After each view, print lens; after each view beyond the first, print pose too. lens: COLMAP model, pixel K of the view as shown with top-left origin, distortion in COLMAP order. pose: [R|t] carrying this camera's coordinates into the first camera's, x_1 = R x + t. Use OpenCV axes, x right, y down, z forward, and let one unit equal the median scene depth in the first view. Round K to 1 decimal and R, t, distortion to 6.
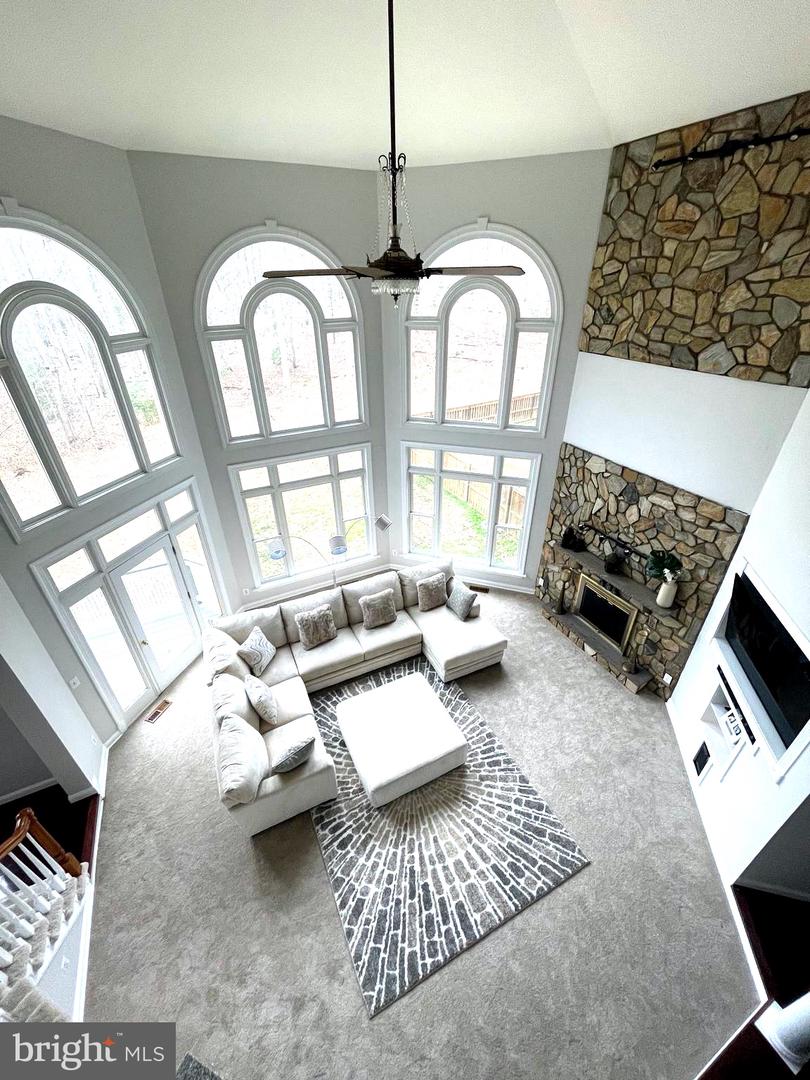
lens RADIAL K [[435.4, 0, 403.9], [0, 435.4, 537.1], [0, 0, 1]] dist [-0.002457, 0.001725]
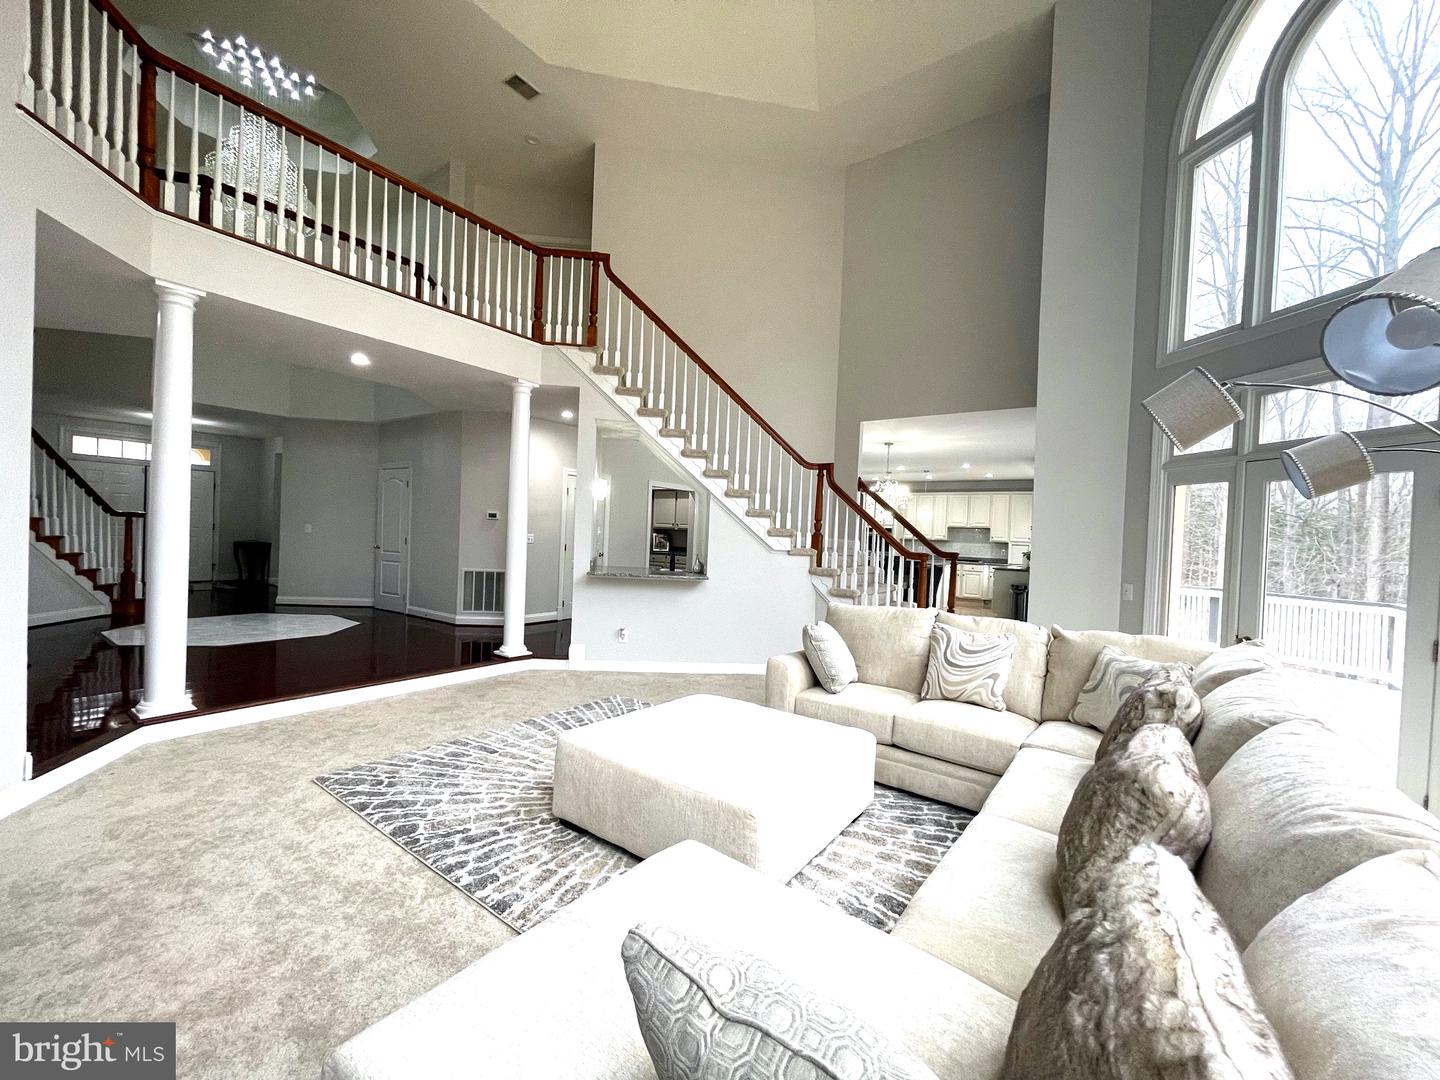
lens RADIAL K [[580.5, 0, 714.4], [0, 580.5, 539.8], [0, 0, 1]] dist [-0.002457, 0.001725]
pose [[-0.885680, -0.018244, -0.463937, 0.259550], [-0.263864, 0.841957, 0.470620, -0.002842], [0.382029, 0.539236, -0.750519, 1.288565]]
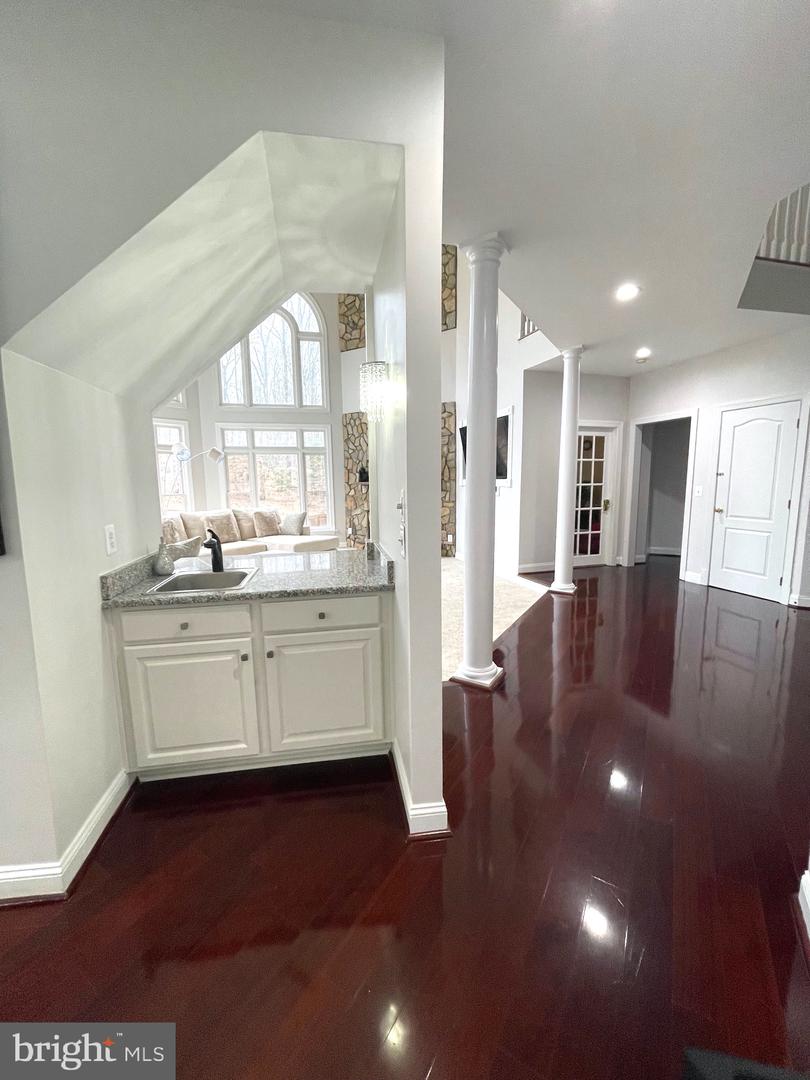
lens RADIAL K [[435.4, 0, 407.1], [0, 435.4, 540.5], [0, 0, 1]] dist [-0.002457, 0.001725]
pose [[0.847979, -0.072883, 0.524996, -0.288619], [0.273420, 0.908688, -0.315480, 0.810712], [-0.454064, 0.411065, 0.790476, -0.068808]]
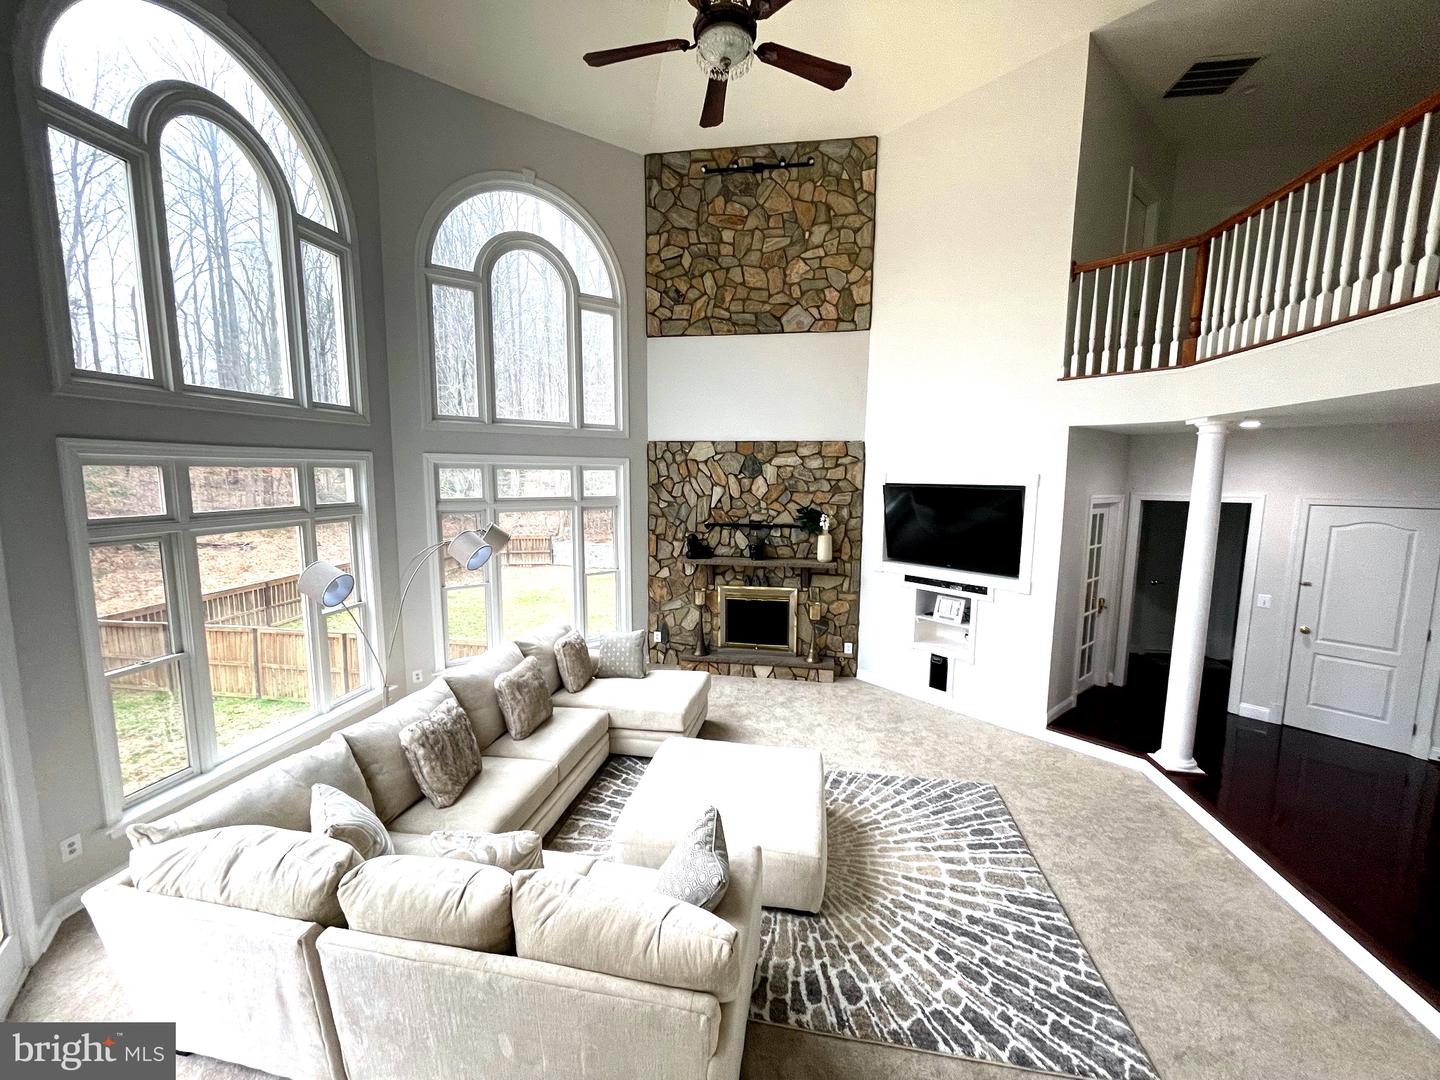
lens RADIAL K [[580.5, 0, 713.7], [0, 580.5, 544.5], [0, 0, 1]] dist [-0.002457, 0.001725]
pose [[0.588641, -0.081505, 0.804276, -0.578582], [0.401402, 0.893059, -0.203280, 0.287895], [-0.701697, 0.442497, 0.558407, 0.453873]]
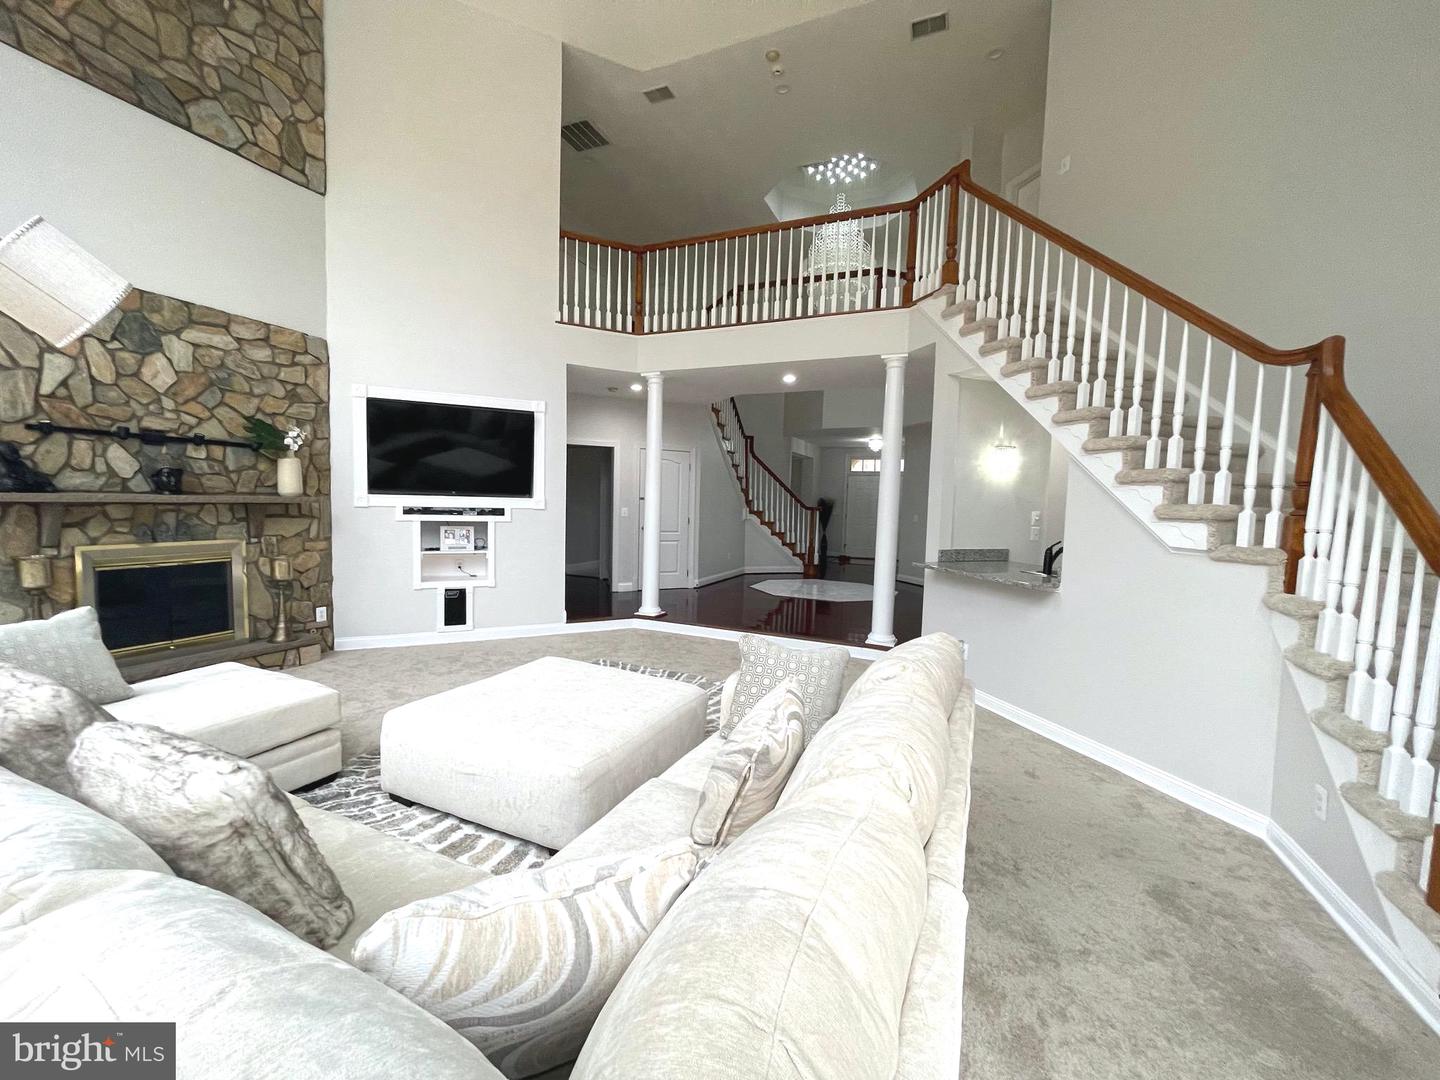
lens RADIAL K [[580.5, 0, 716.3], [0, 580.5, 541.6], [0, 0, 1]] dist [-0.002457, 0.001725]
pose [[-0.637321, -0.058763, 0.768355, -0.540299], [0.379650, 0.843739, 0.379434, 0.126215], [-0.670588, 0.533527, -0.515423, 1.081563]]
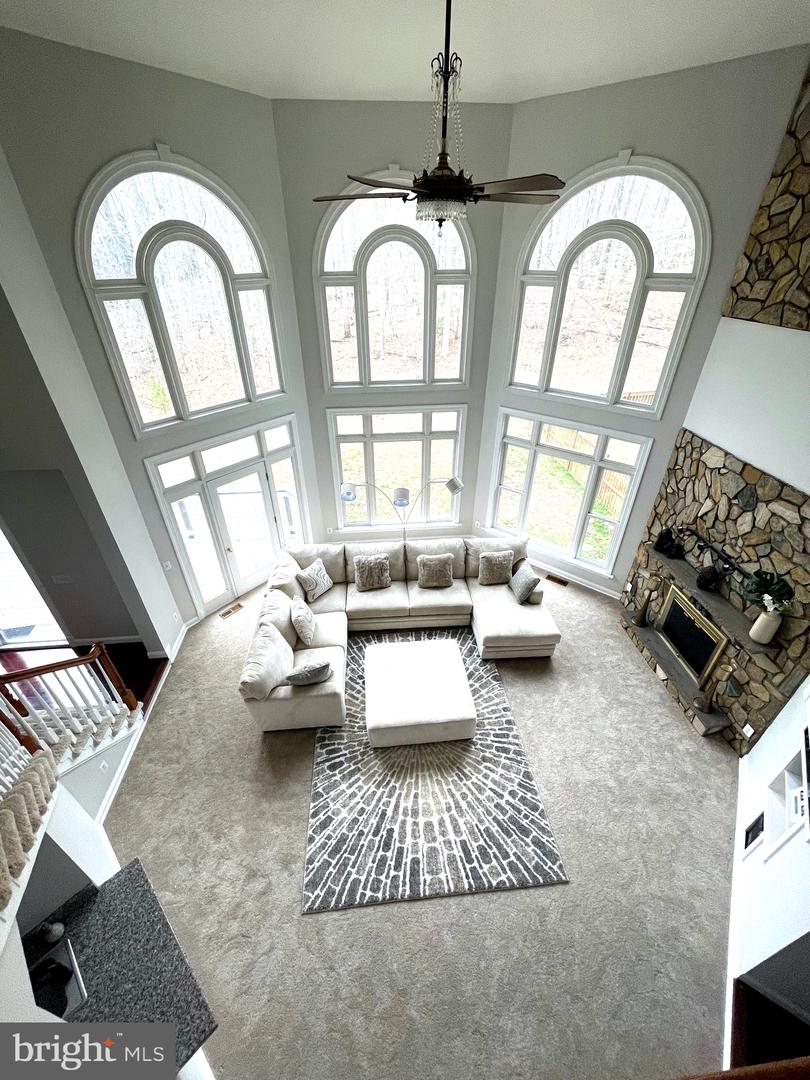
lens RADIAL K [[435.4, 0, 403.7], [0, 435.4, 537.4], [0, 0, 1]] dist [-0.002457, 0.001725]
pose [[0.934036, 0.204603, -0.292770, 0.183709], [-0.190593, 0.978728, 0.075930, 0.035363], [0.302078, -0.015122, 0.953163, 0.036289]]
